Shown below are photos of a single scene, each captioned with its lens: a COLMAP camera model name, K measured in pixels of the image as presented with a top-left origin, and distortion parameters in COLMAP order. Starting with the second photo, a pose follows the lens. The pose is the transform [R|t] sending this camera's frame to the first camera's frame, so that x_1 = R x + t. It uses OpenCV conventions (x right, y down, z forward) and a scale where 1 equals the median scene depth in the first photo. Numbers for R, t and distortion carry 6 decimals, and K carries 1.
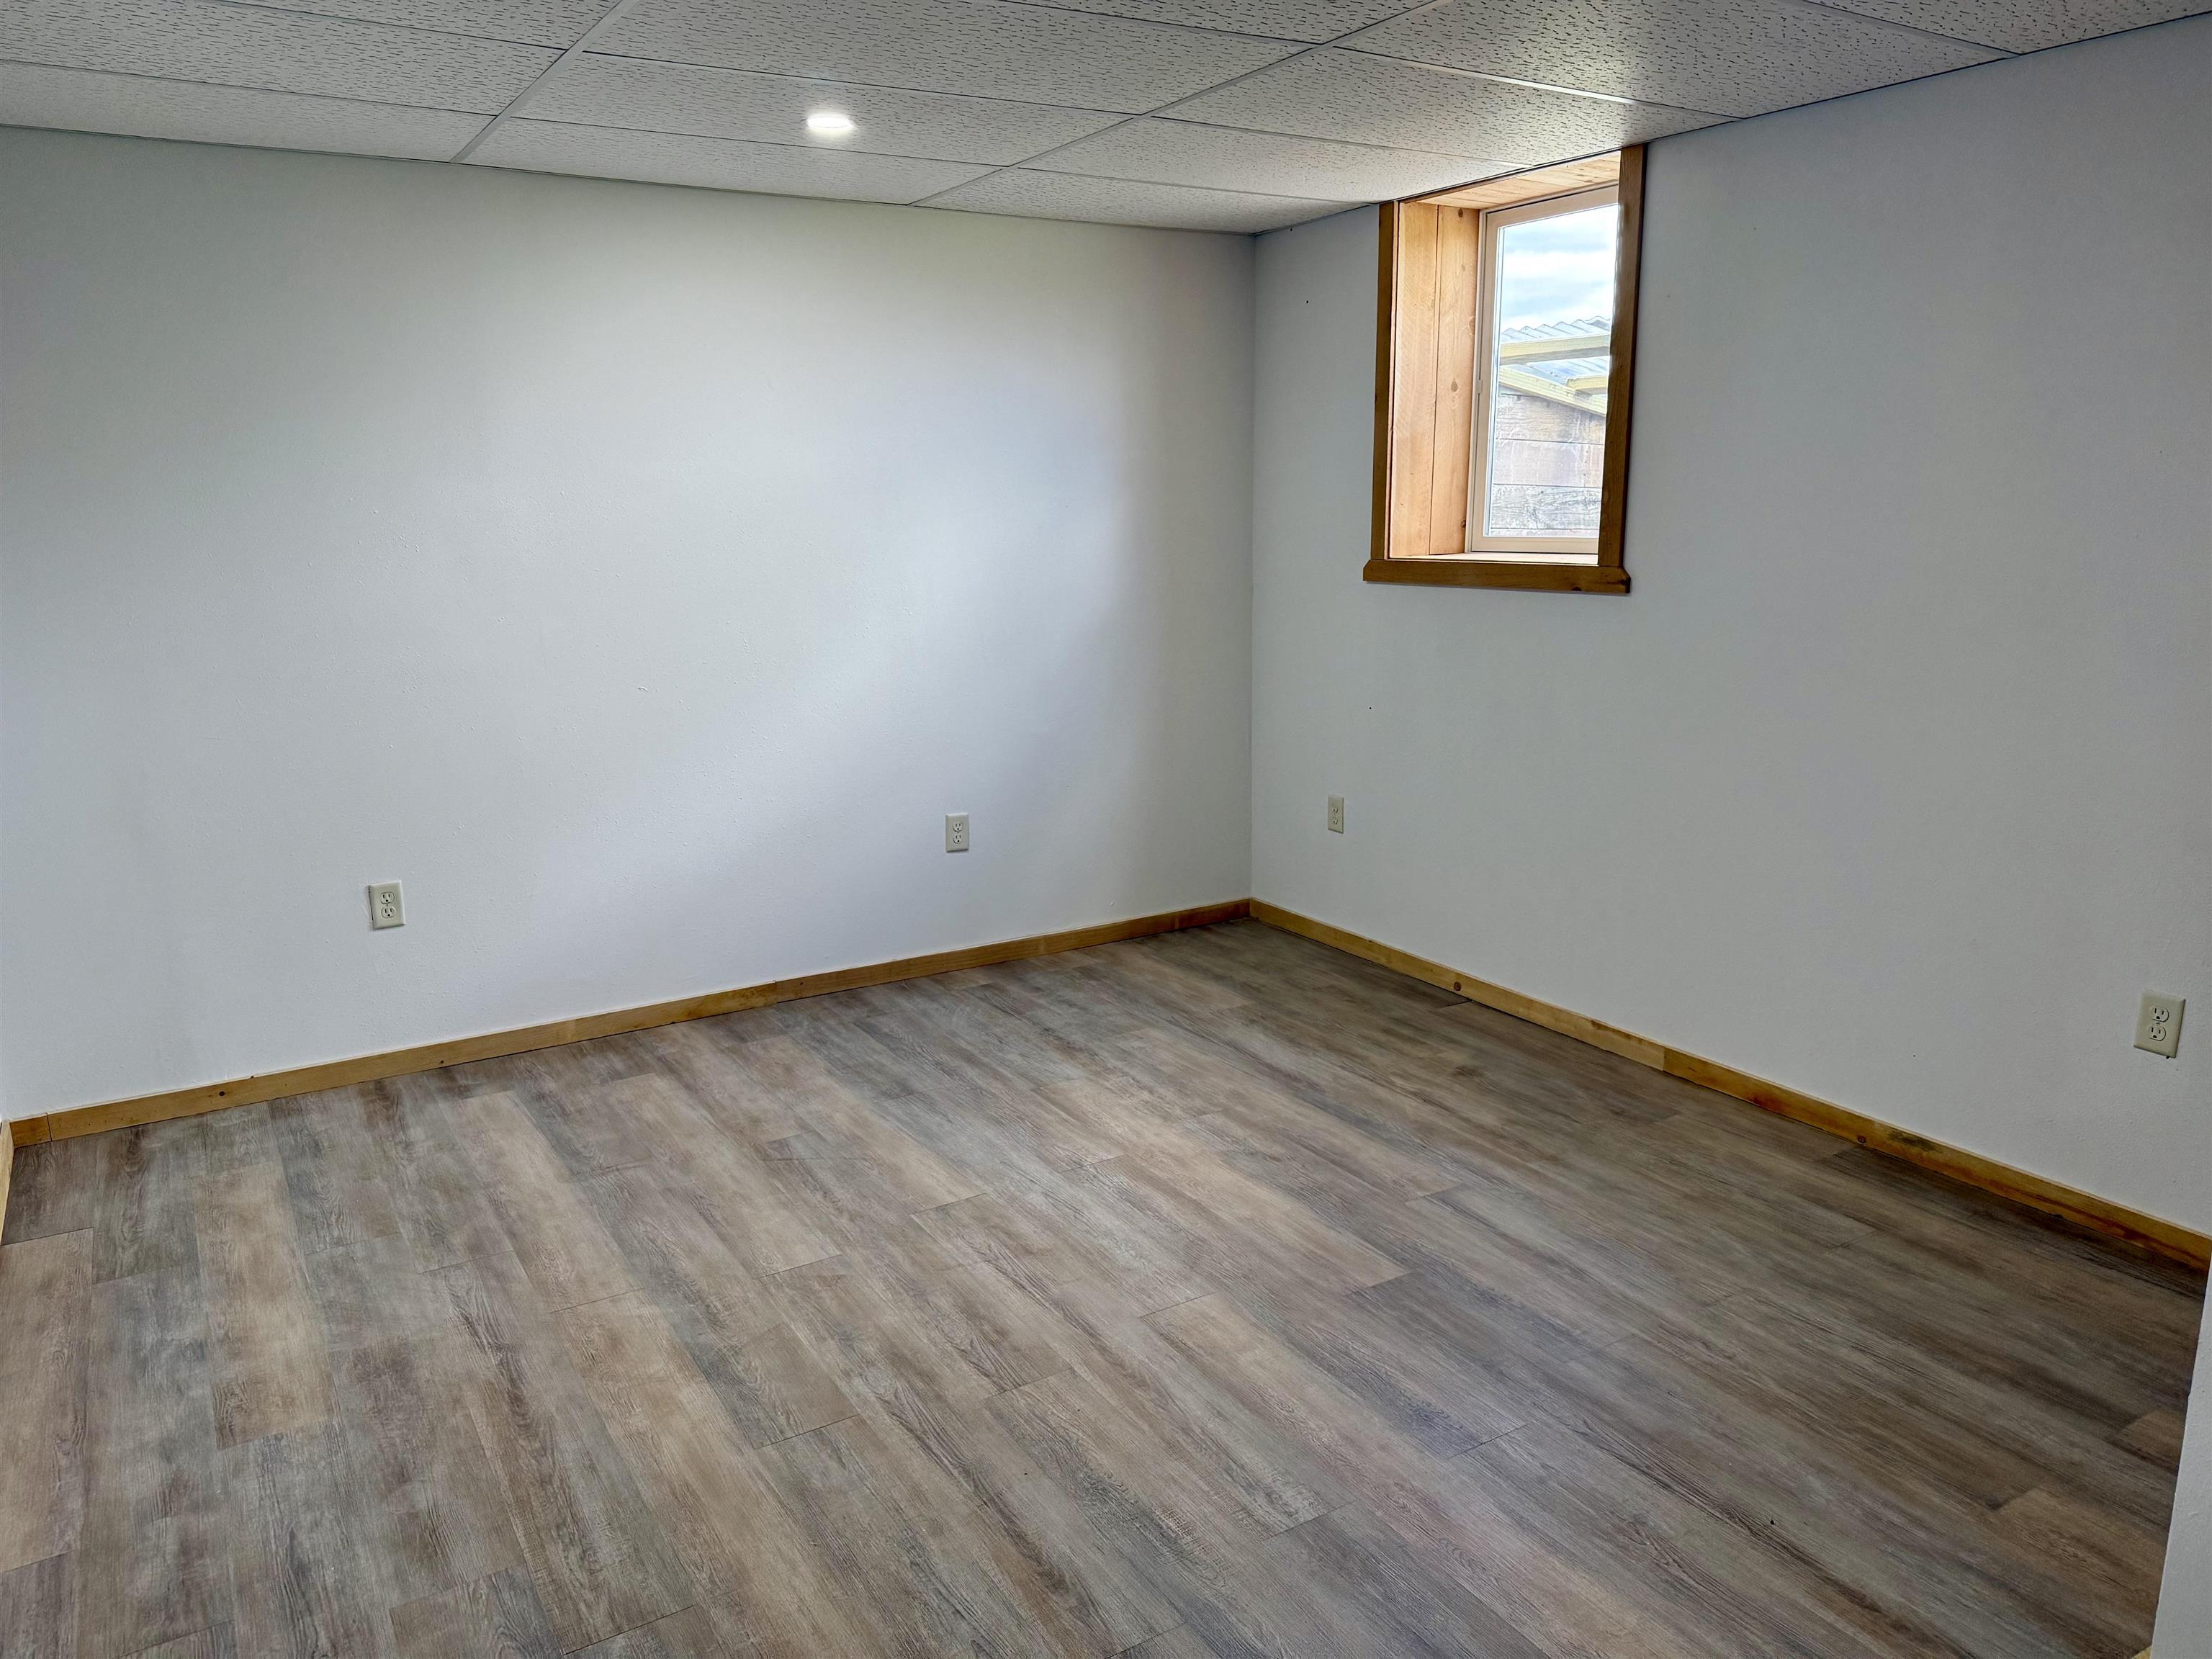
lens RADIAL K [[1559.6, 0, 1106.0], [0, 1559.6, 829.5], [0, 0, 1]] dist [0.155556, -0.256377]
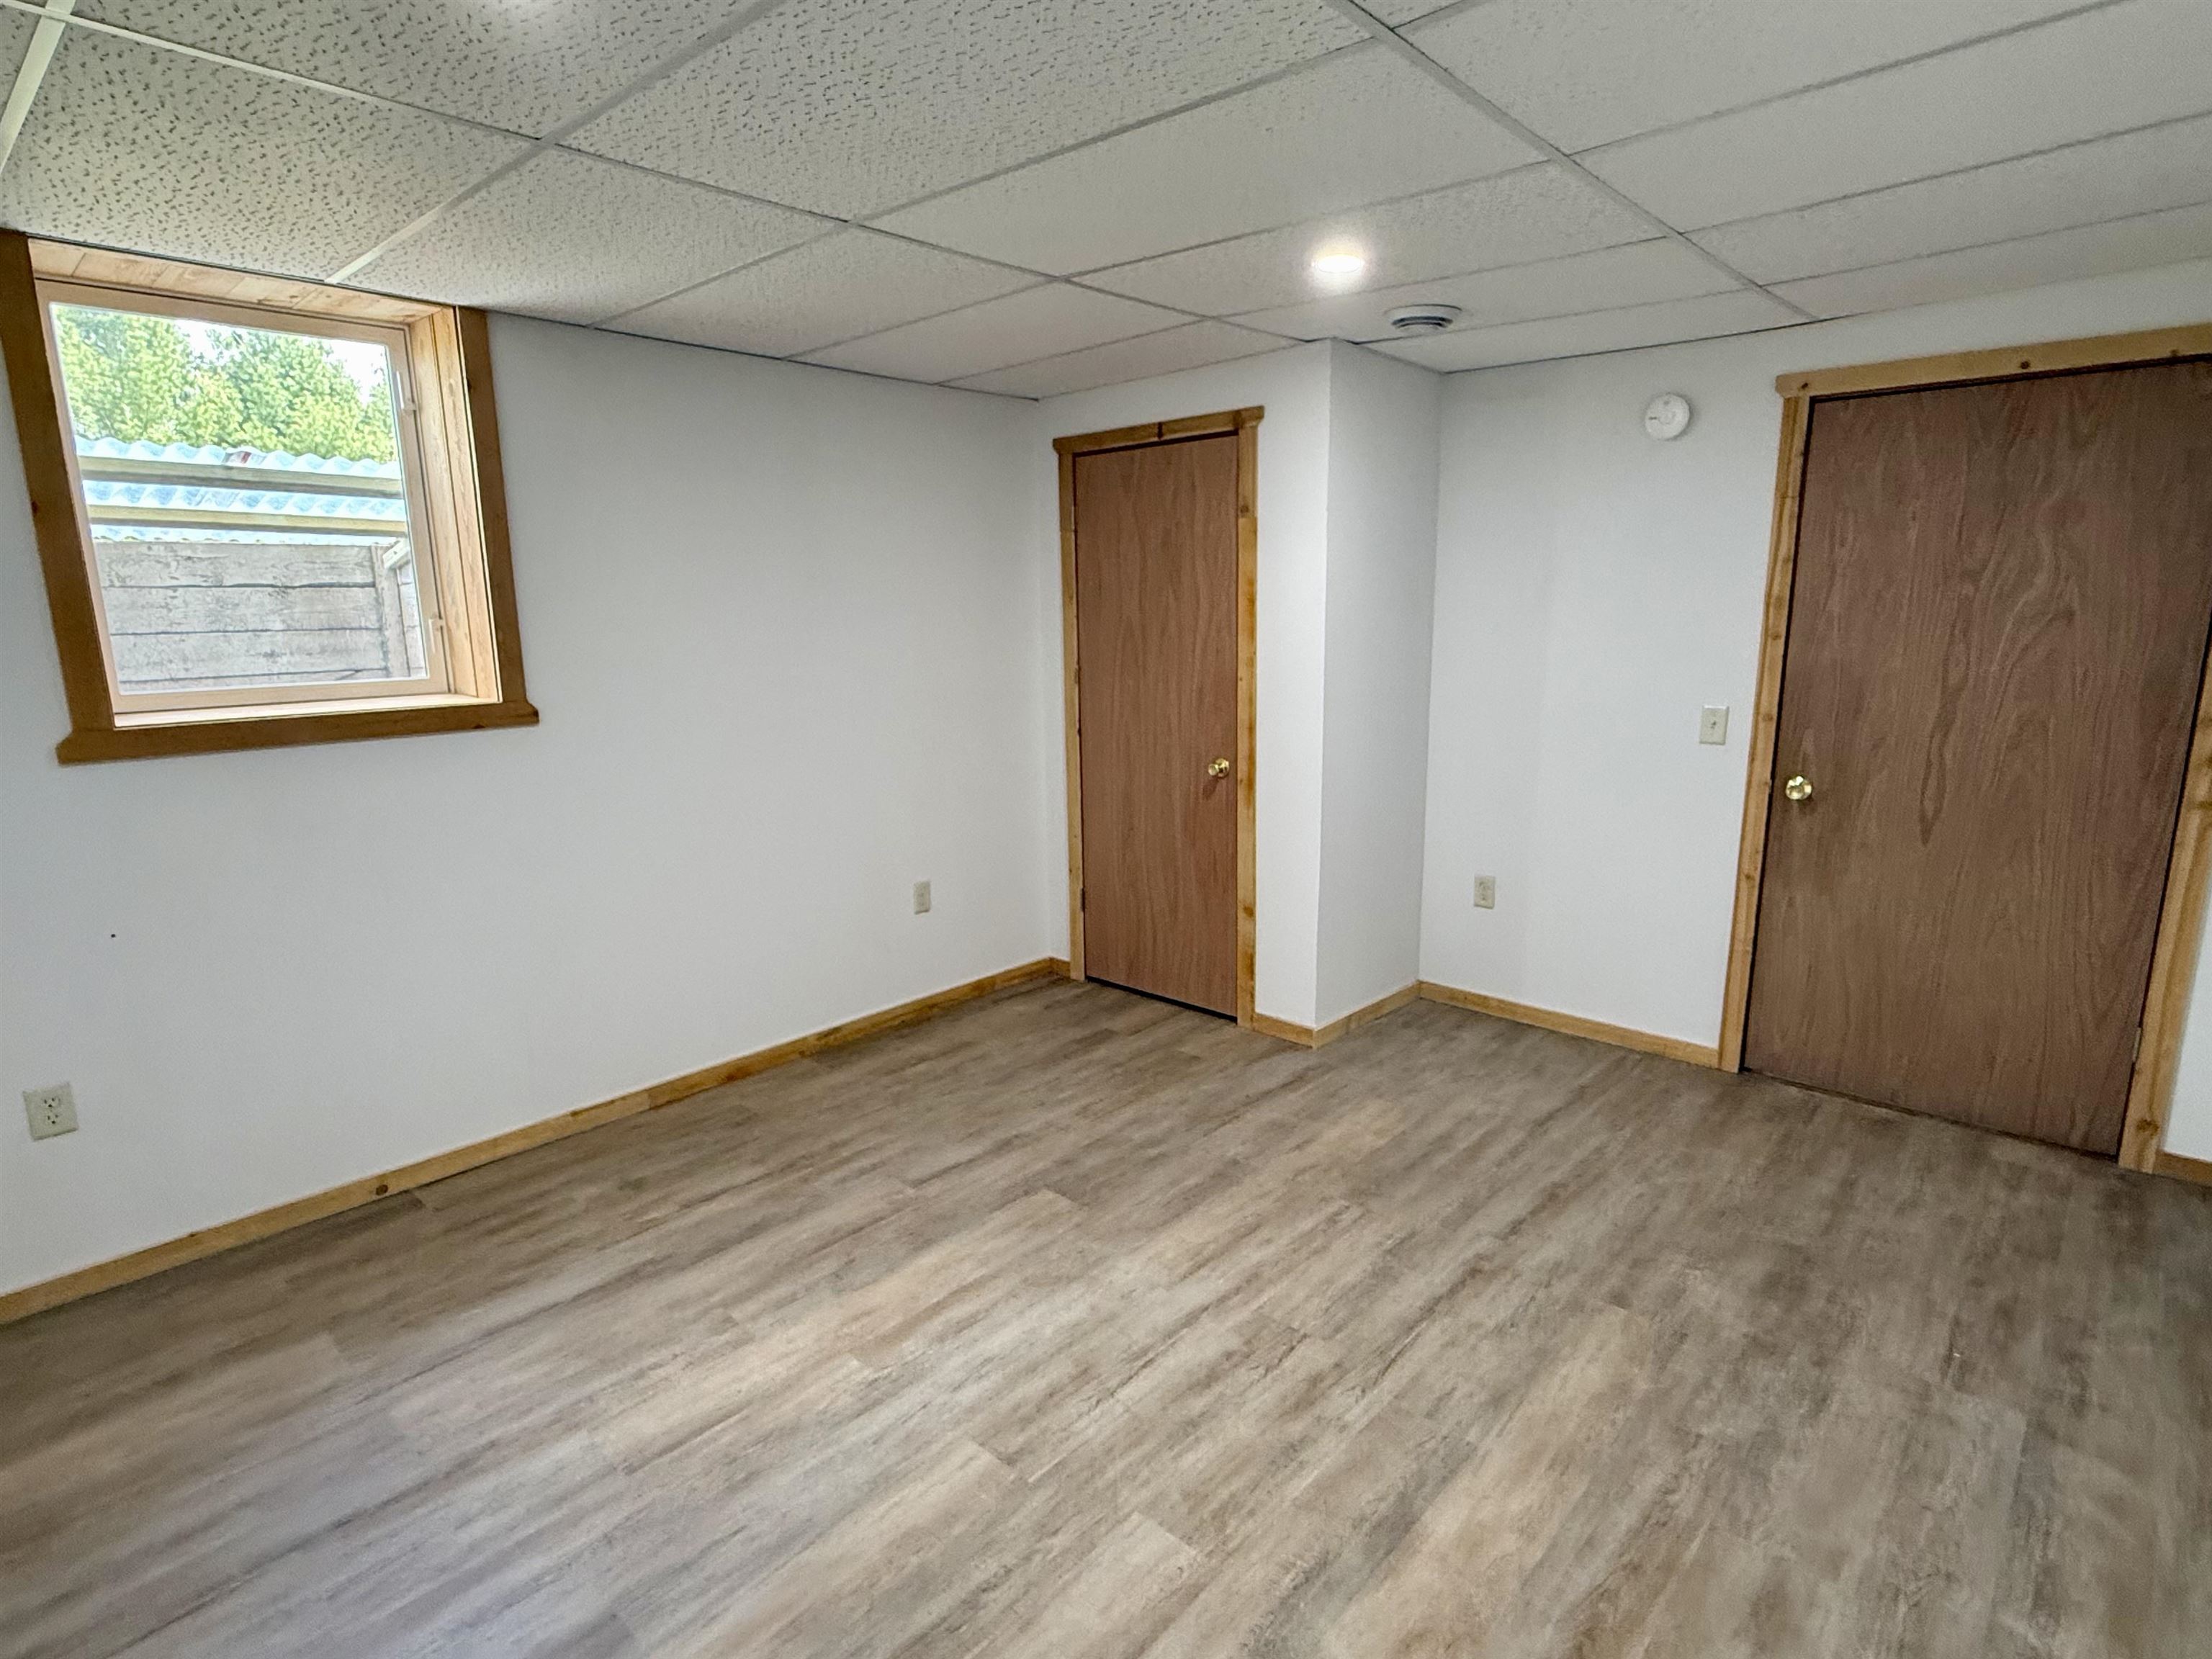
lens RADIAL K [[1148.5, 0, 1106.0], [0, 1148.5, 829.5], [0, 0, 1]] dist [0.005449, 0.001982]
pose [[-0.277938, -0.170424, 0.945360, -0.635783], [0.217634, 0.947374, 0.234772, -0.211368], [-0.935621, 0.270995, -0.226221, 0.980941]]
